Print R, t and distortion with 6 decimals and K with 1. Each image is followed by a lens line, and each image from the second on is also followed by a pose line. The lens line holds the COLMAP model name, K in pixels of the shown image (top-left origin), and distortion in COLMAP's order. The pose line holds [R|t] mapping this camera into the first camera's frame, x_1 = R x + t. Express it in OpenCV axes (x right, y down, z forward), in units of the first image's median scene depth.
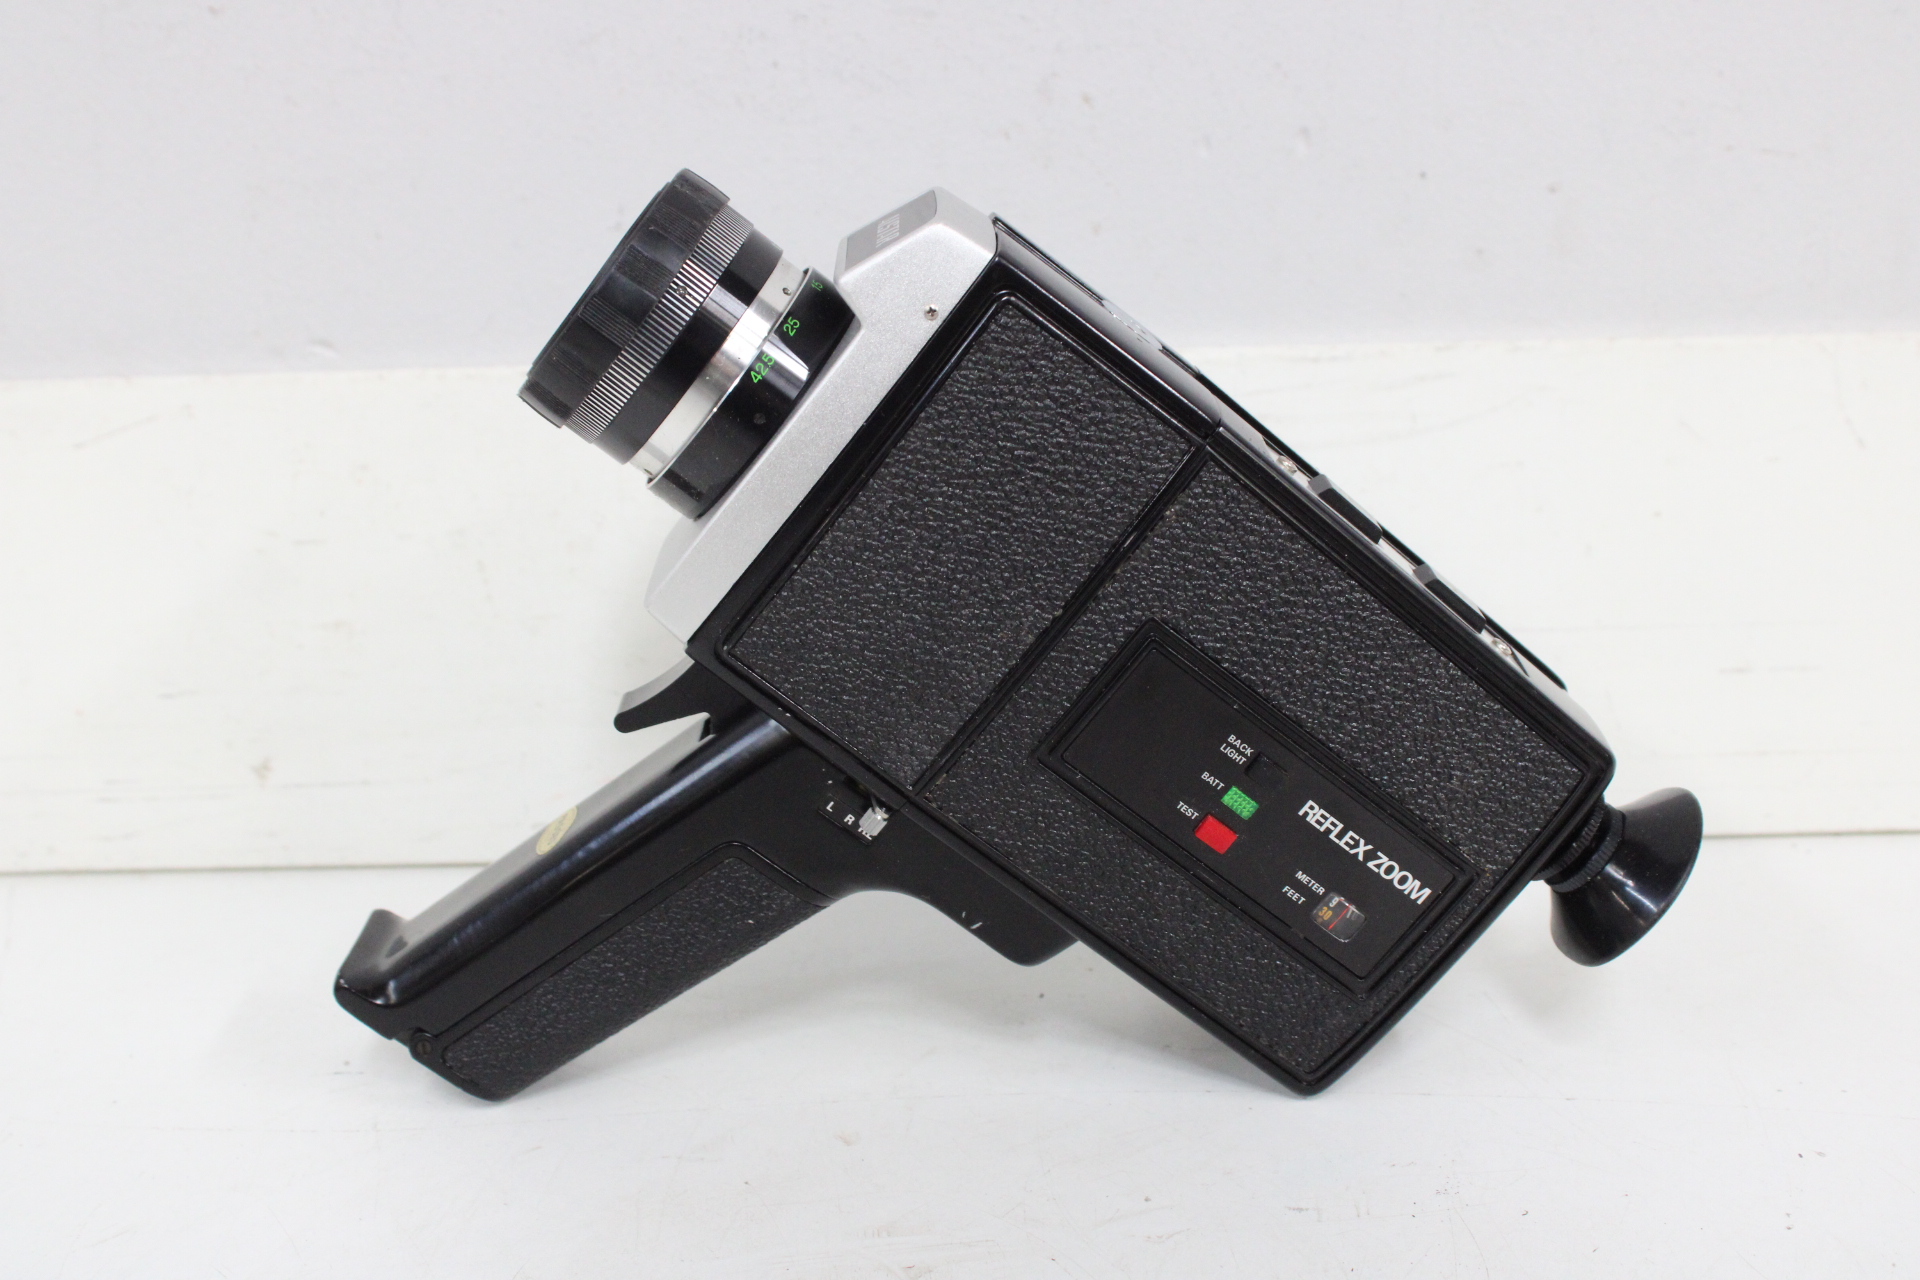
lens RADIAL K [[2633.4, 0, 960.0], [0, 2633.4, 640.0], [0, 0, 1]] dist [-0.034307, 1.143507]
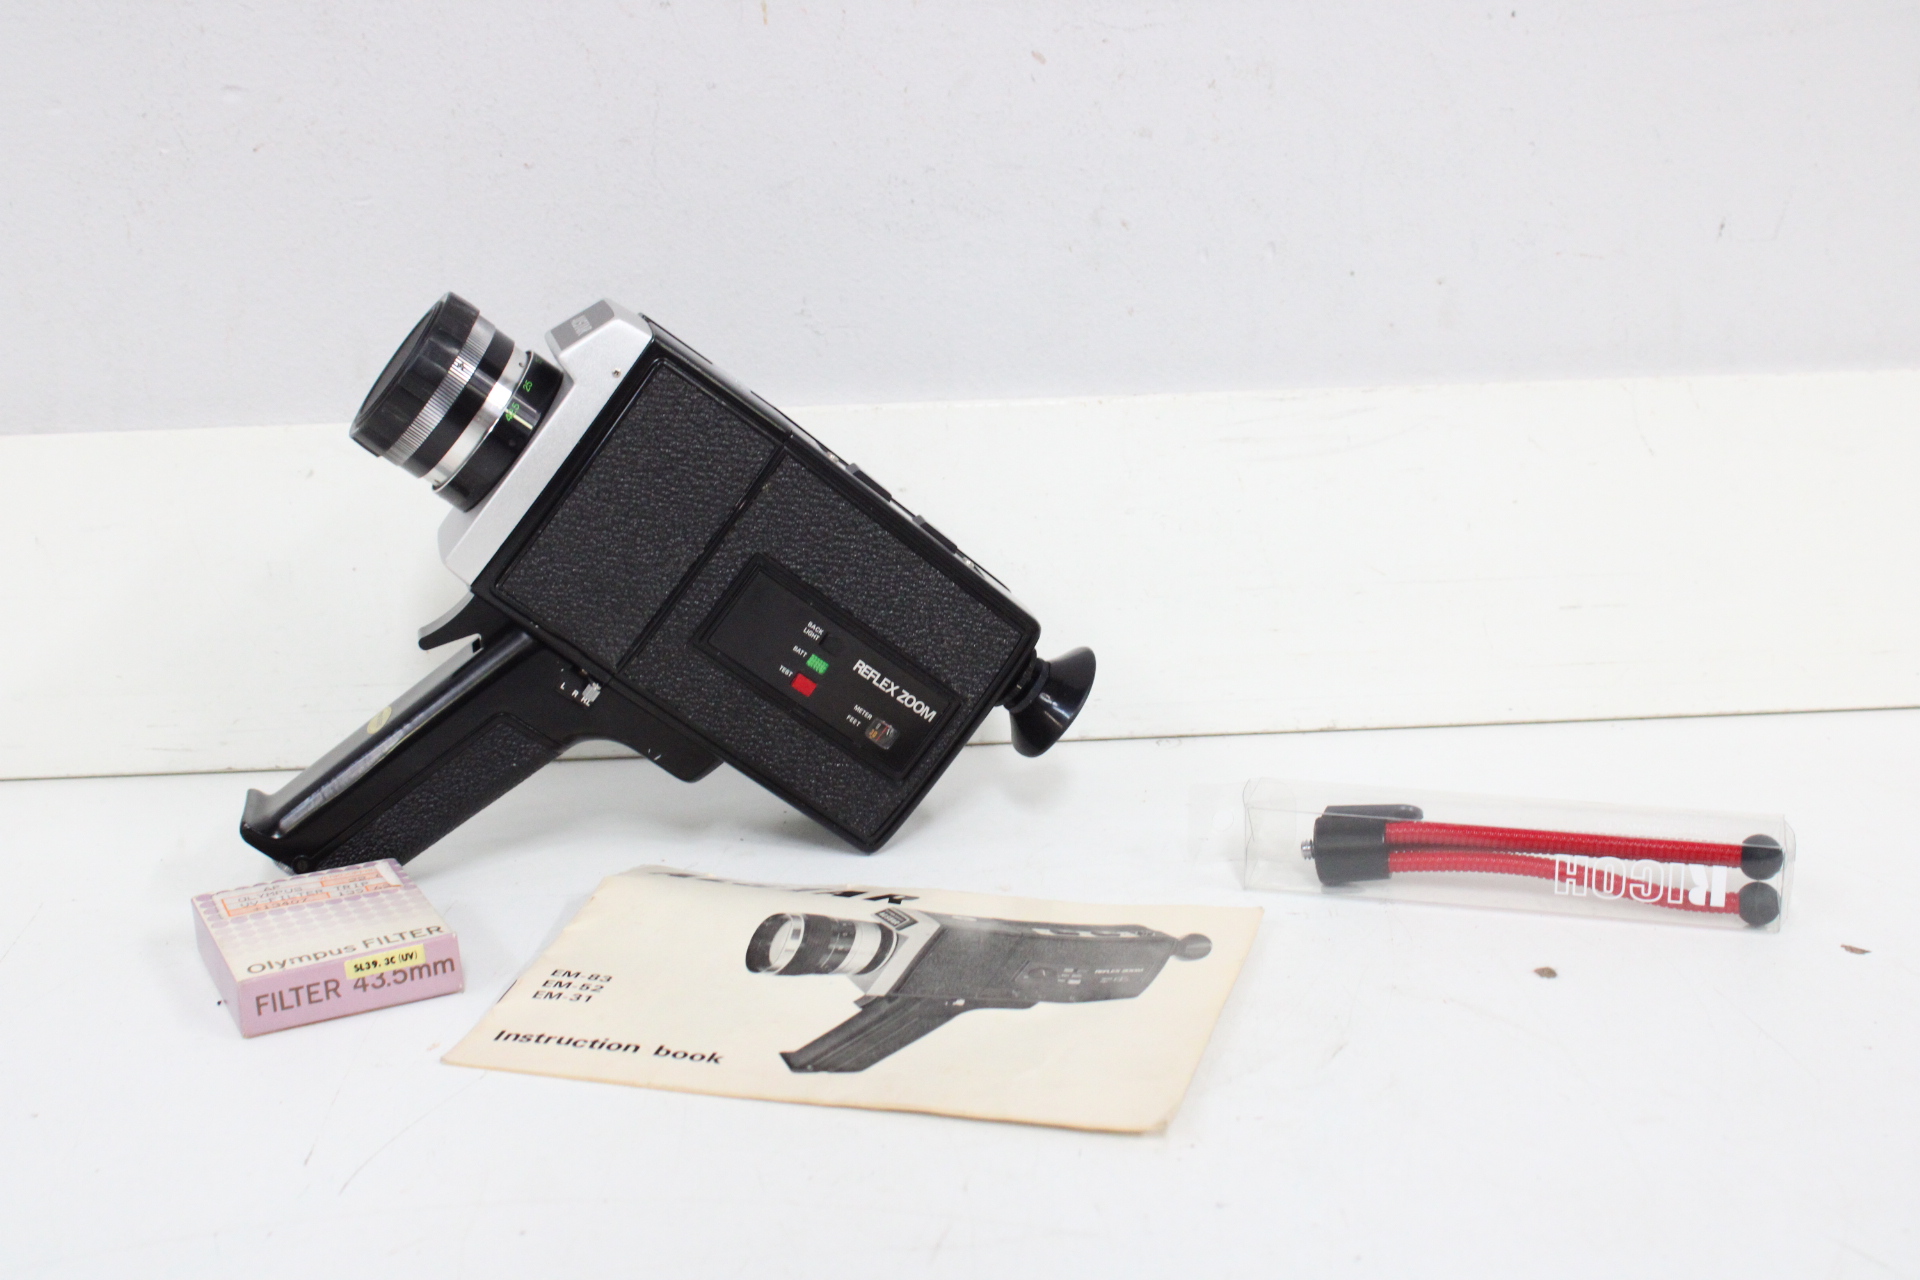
lens RADIAL K [[2536.0, 0, 960.0], [0, 2536.0, 640.0], [0, 0, 1]] dist [-0.010925, -0.003410]
pose [[0.981702, -0.063081, 0.179672, -0.090017], [0.067883, 0.997479, -0.020698, 0.086203], [-0.177913, 0.032516, 0.983509, -0.573820]]
